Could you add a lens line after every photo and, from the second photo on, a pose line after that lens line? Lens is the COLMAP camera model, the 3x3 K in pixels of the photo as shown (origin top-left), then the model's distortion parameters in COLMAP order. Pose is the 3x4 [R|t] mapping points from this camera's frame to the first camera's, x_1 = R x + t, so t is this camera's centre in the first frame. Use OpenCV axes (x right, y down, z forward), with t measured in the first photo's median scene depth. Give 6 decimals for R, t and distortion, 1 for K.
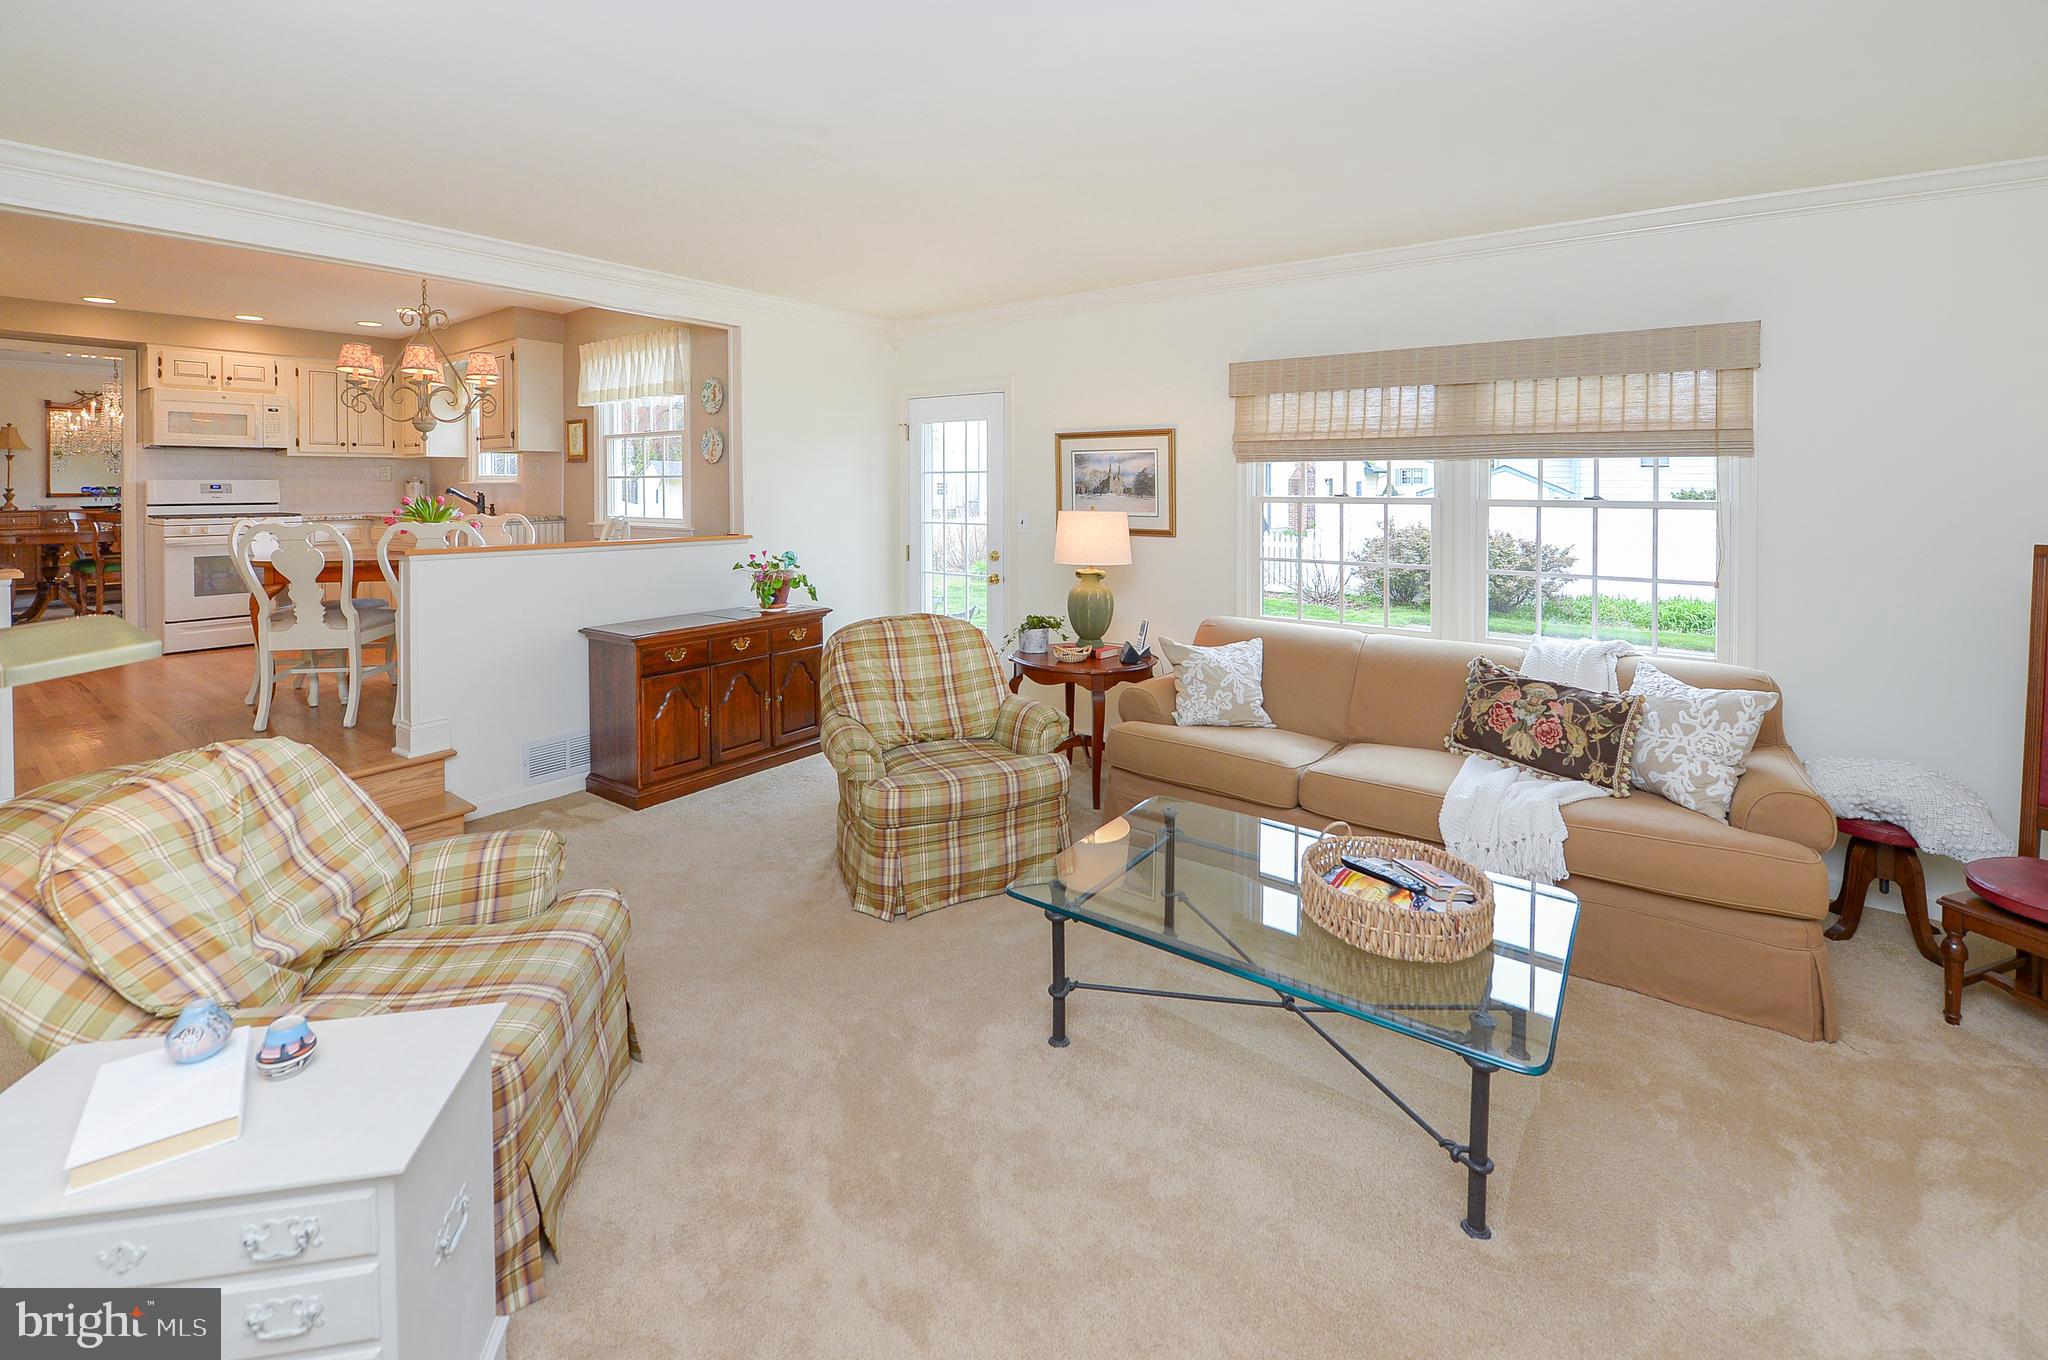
lens RADIAL K [[888.5, 0, 1031.5], [0, 888.5, 495.8], [0, 0, 1]] dist [-0.025963, -0.000011]
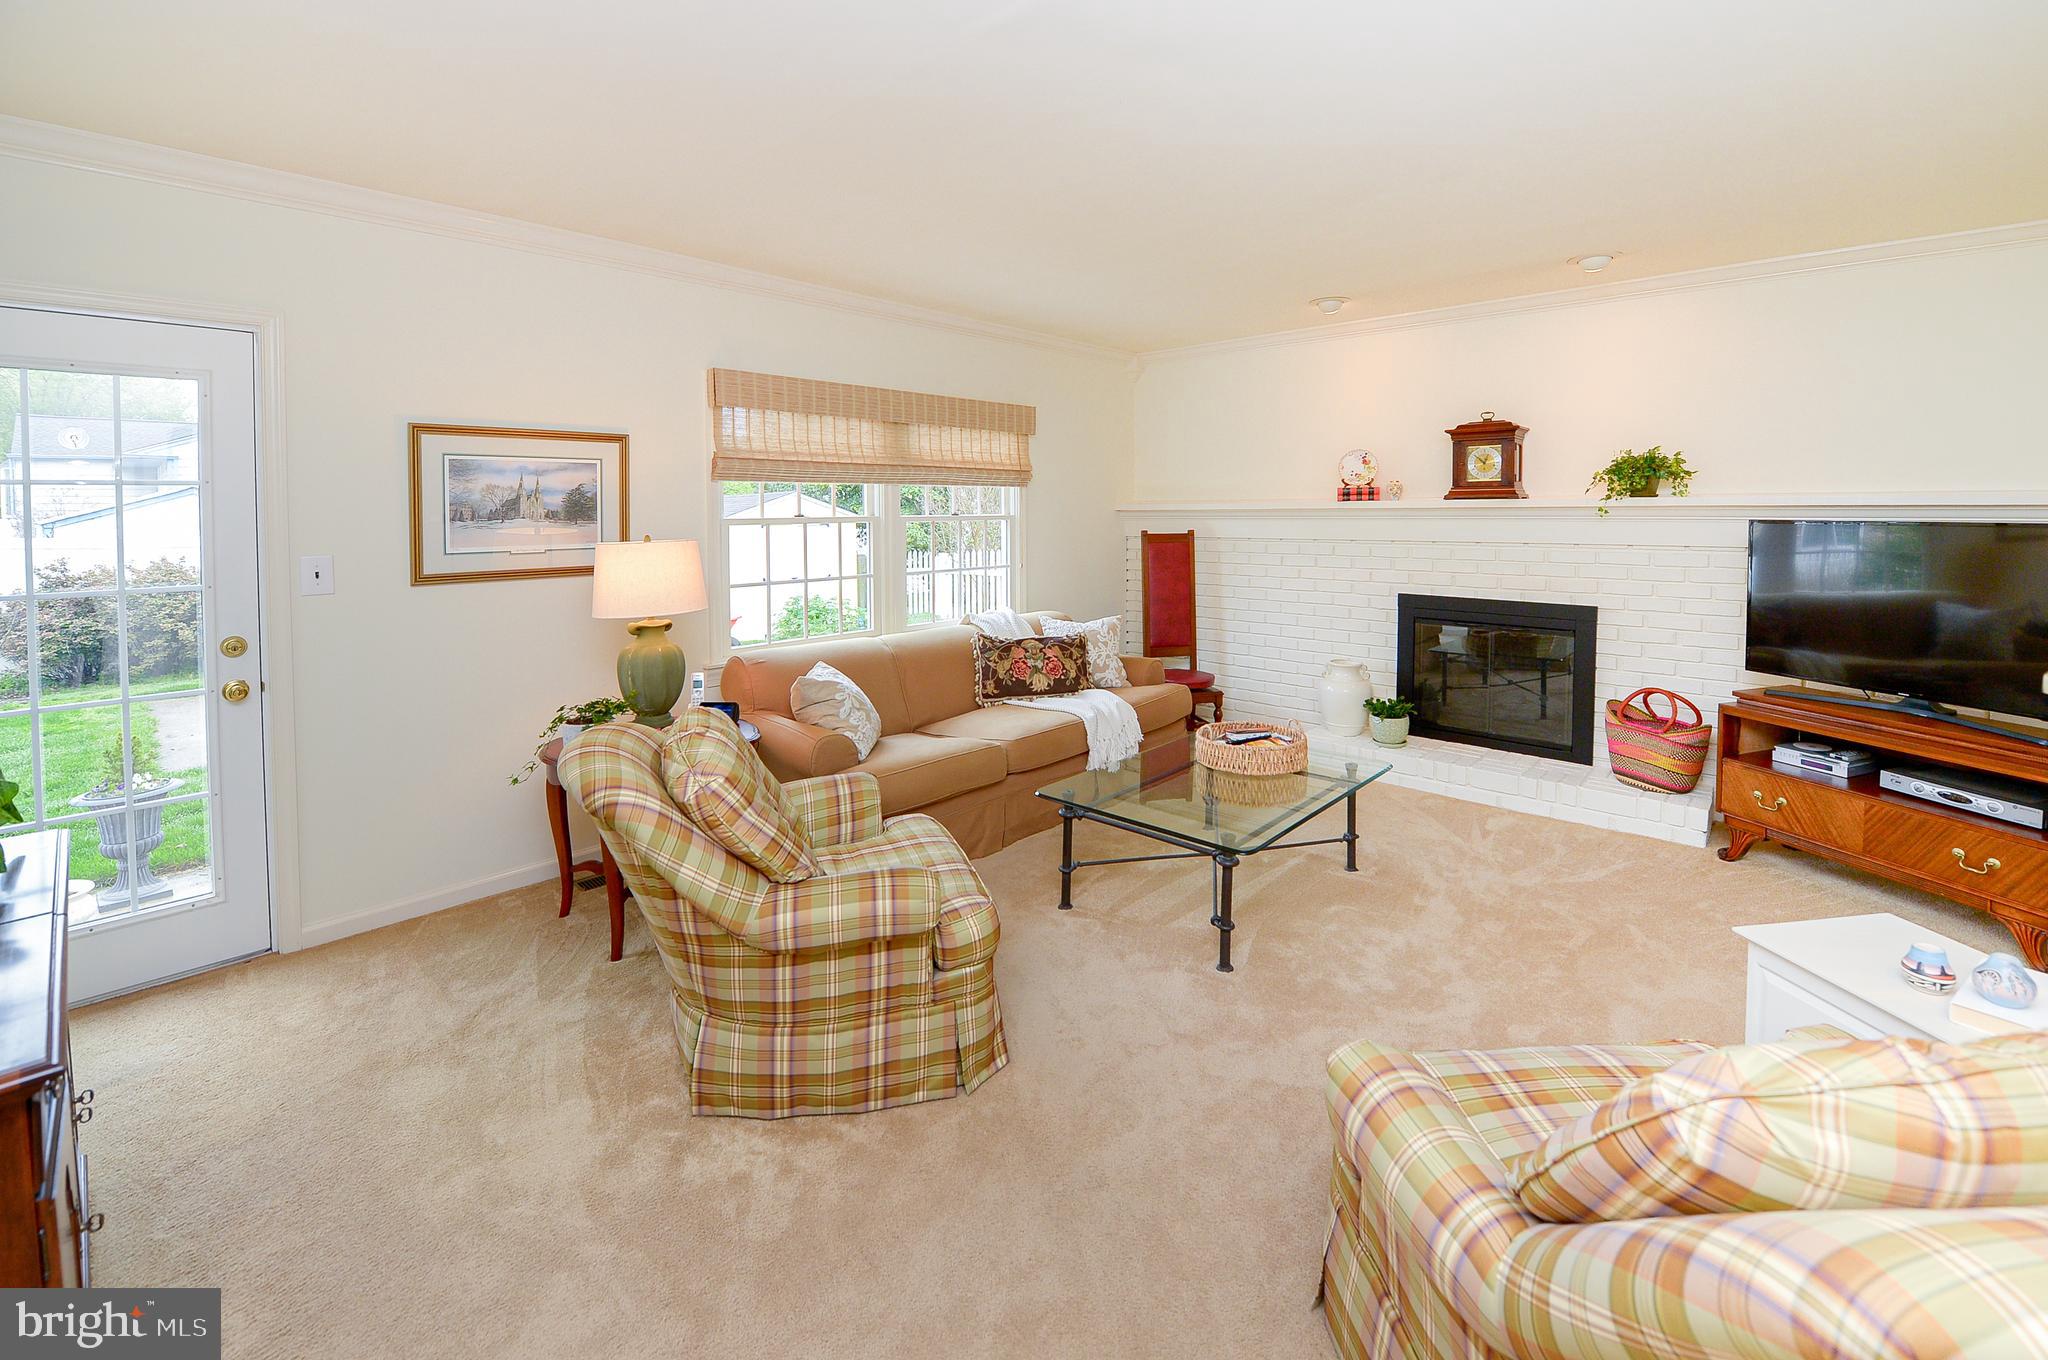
lens RADIAL K [[857.9, 0, 1032.0], [0, 857.9, 540.8], [0, 0, 1]] dist [-0.018180, -0.000438]
pose [[0.098483, -0.037770, 0.994422, -0.594912], [0.021132, 0.999134, 0.035856, -0.001683], [-0.994914, 0.017483, 0.099196, 0.608559]]
